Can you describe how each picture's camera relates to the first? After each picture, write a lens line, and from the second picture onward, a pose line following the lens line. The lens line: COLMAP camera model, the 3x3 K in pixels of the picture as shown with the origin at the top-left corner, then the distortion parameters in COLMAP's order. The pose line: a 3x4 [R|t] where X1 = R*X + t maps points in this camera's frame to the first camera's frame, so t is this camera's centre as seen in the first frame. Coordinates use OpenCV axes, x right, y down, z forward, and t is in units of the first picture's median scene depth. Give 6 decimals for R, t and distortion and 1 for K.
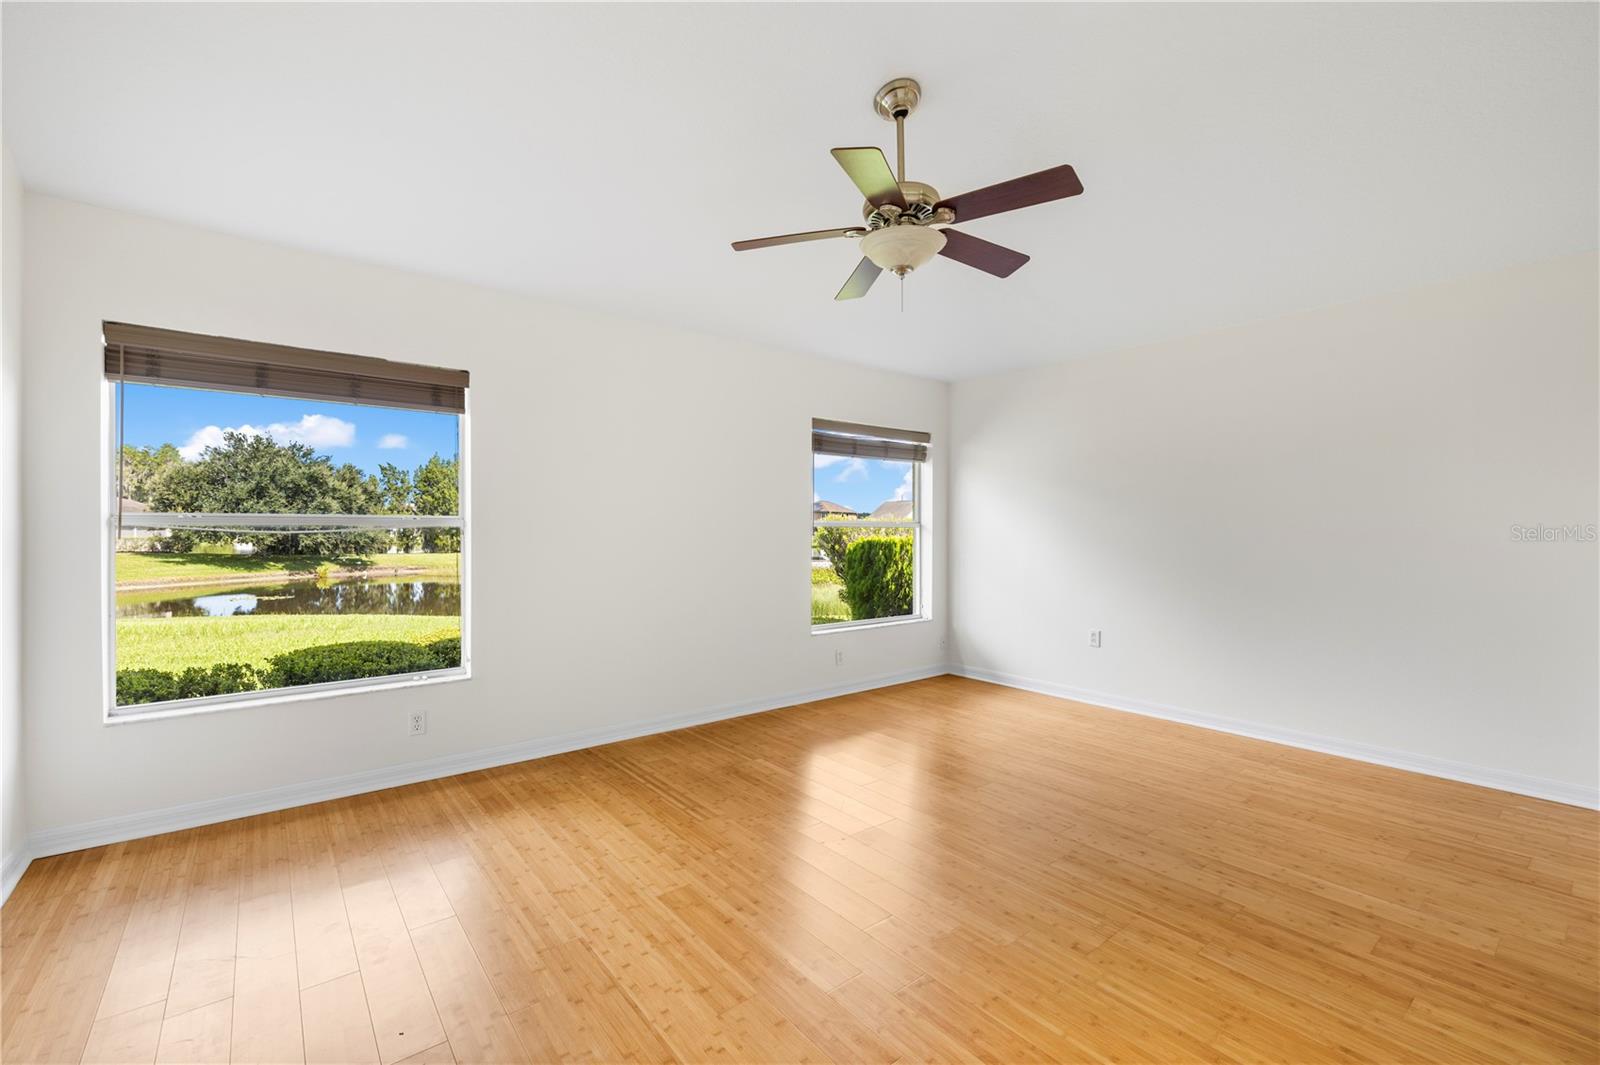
lens RADIAL K [[674.9, 0, 797.1], [0, 674.9, 533.0], [0, 0, 1]] dist [0.003493, -0.000618]
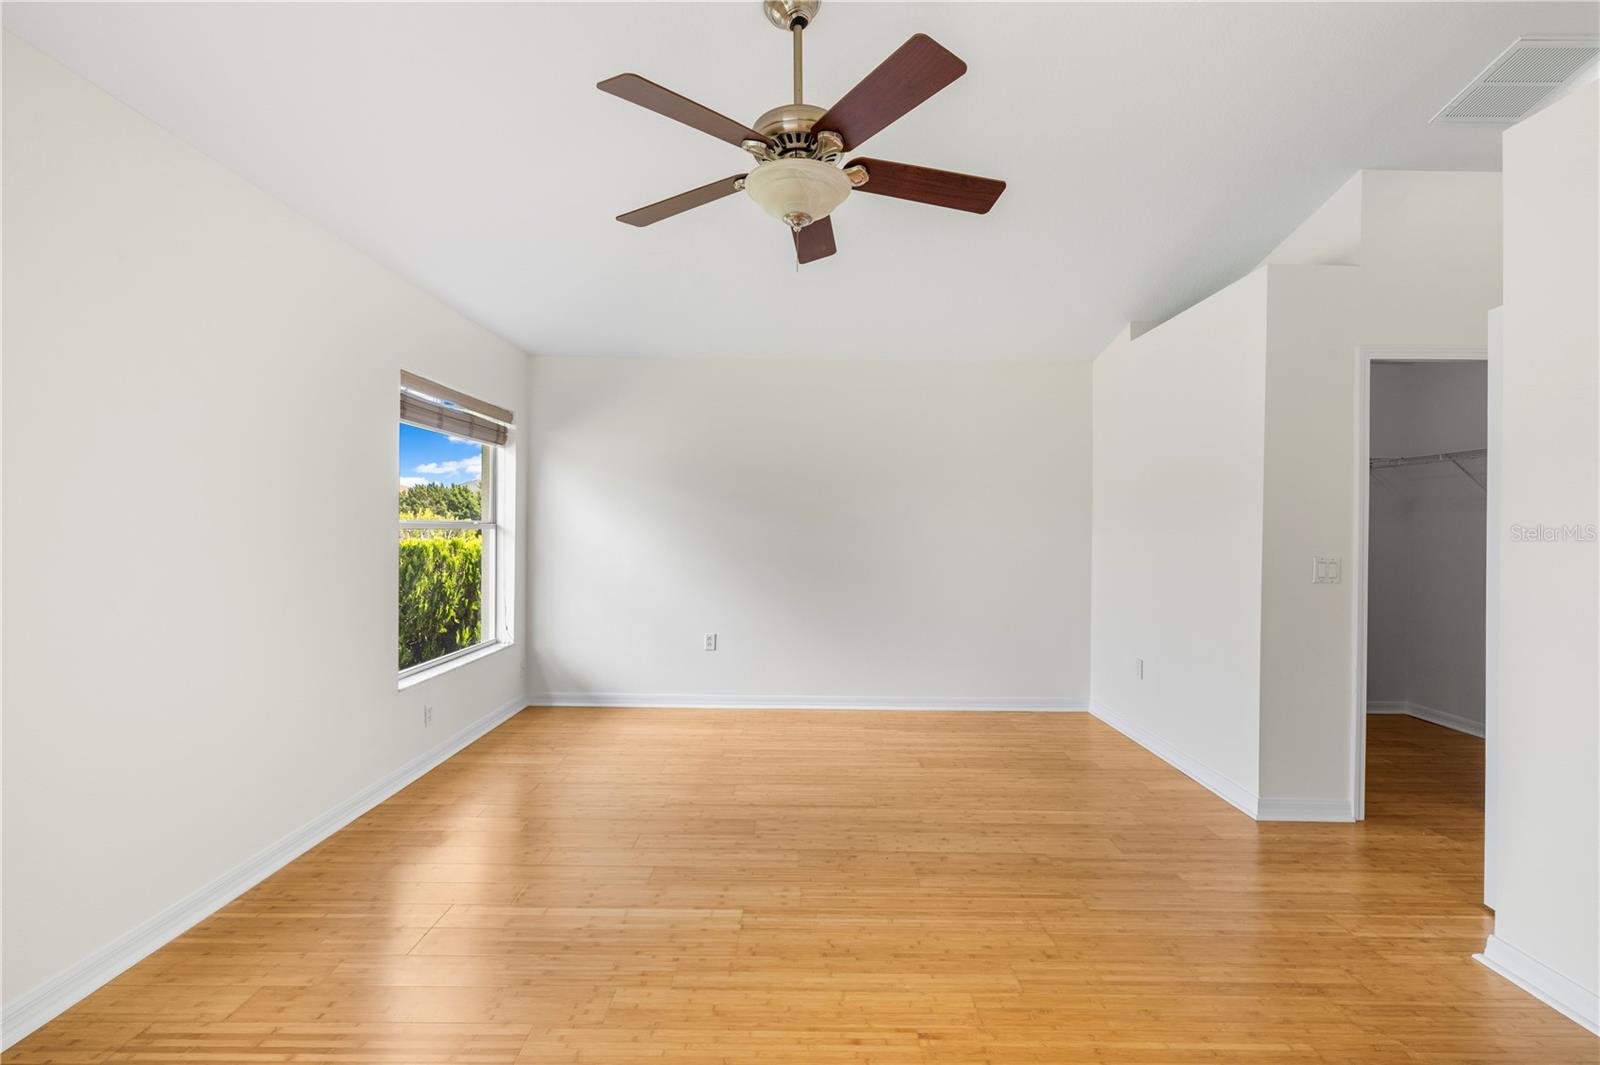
lens RADIAL K [[674.9, 0, 798.3], [0, 674.9, 530.1], [0, 0, 1]] dist [0.003493, -0.000618]
pose [[0.624853, 0.001695, 0.780741, -0.366119], [-0.005649, 0.999981, 0.002350, -0.017768], [-0.780722, -0.005879, 0.624851, 0.388765]]
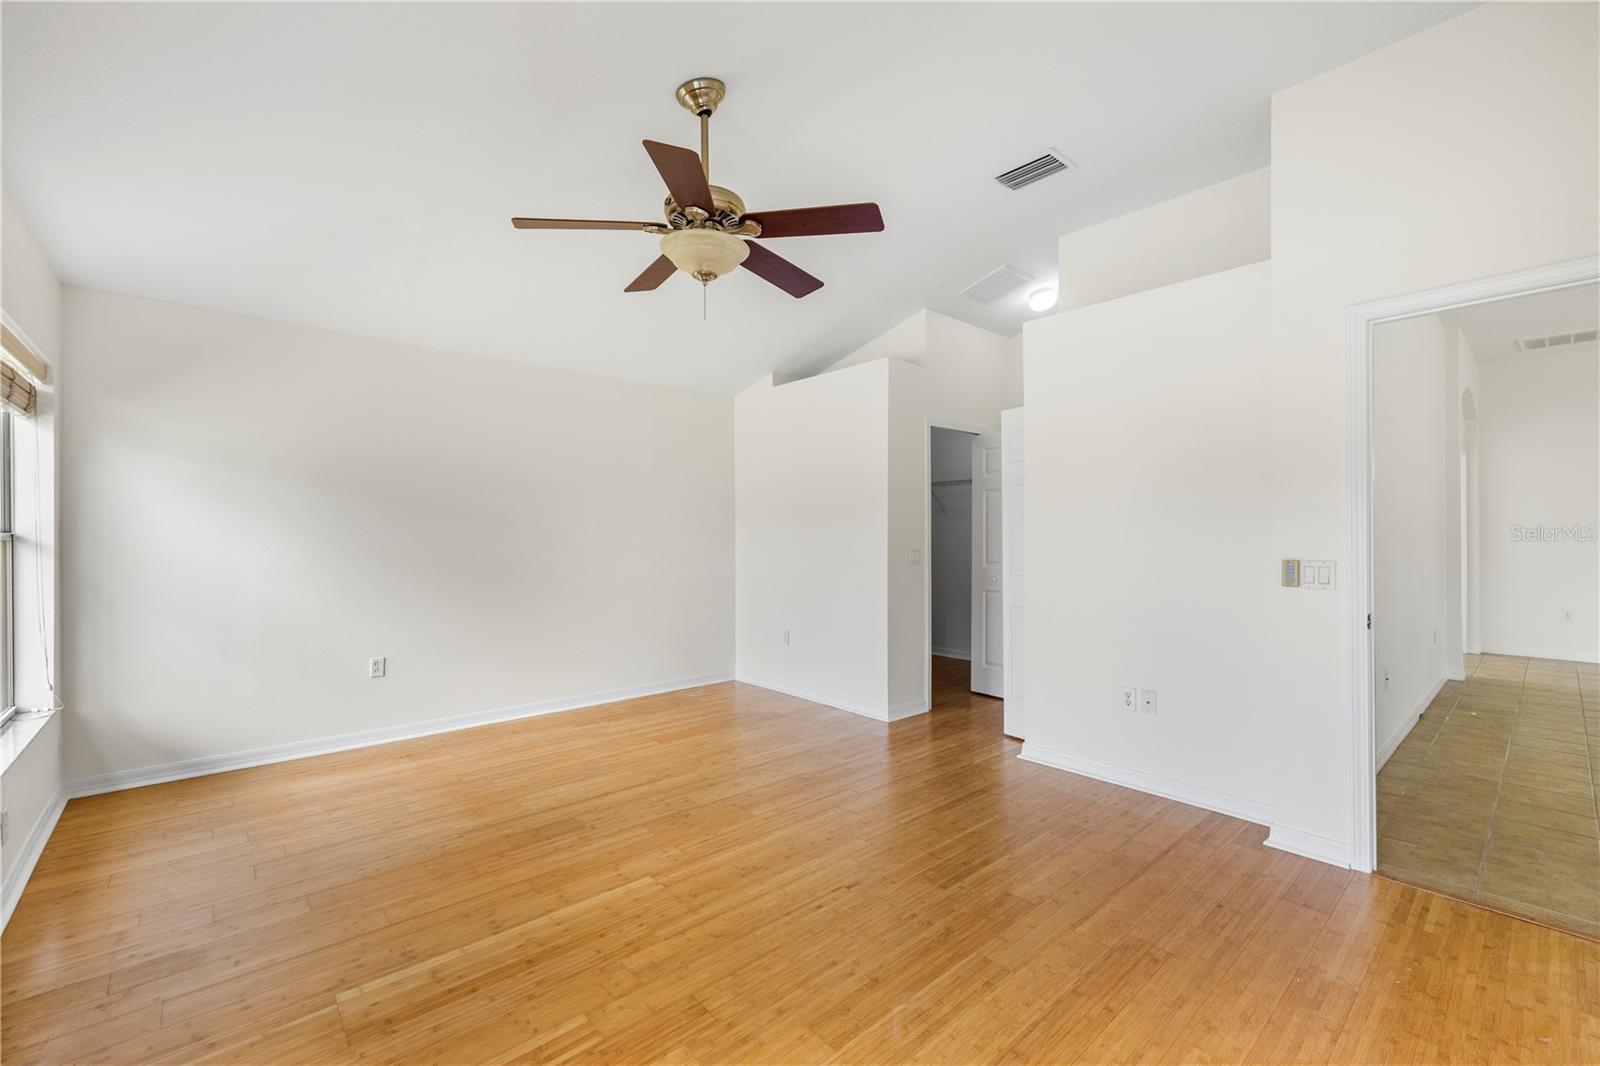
lens RADIAL K [[674.9, 0, 799.1], [0, 674.9, 533.0], [0, 0, 1]] dist [0.003493, -0.000618]
pose [[-0.052579, -0.002667, 0.998613, -0.632178], [0.005087, 0.999983, 0.002939, -0.020962], [-0.998604, 0.005234, -0.052565, 0.719445]]
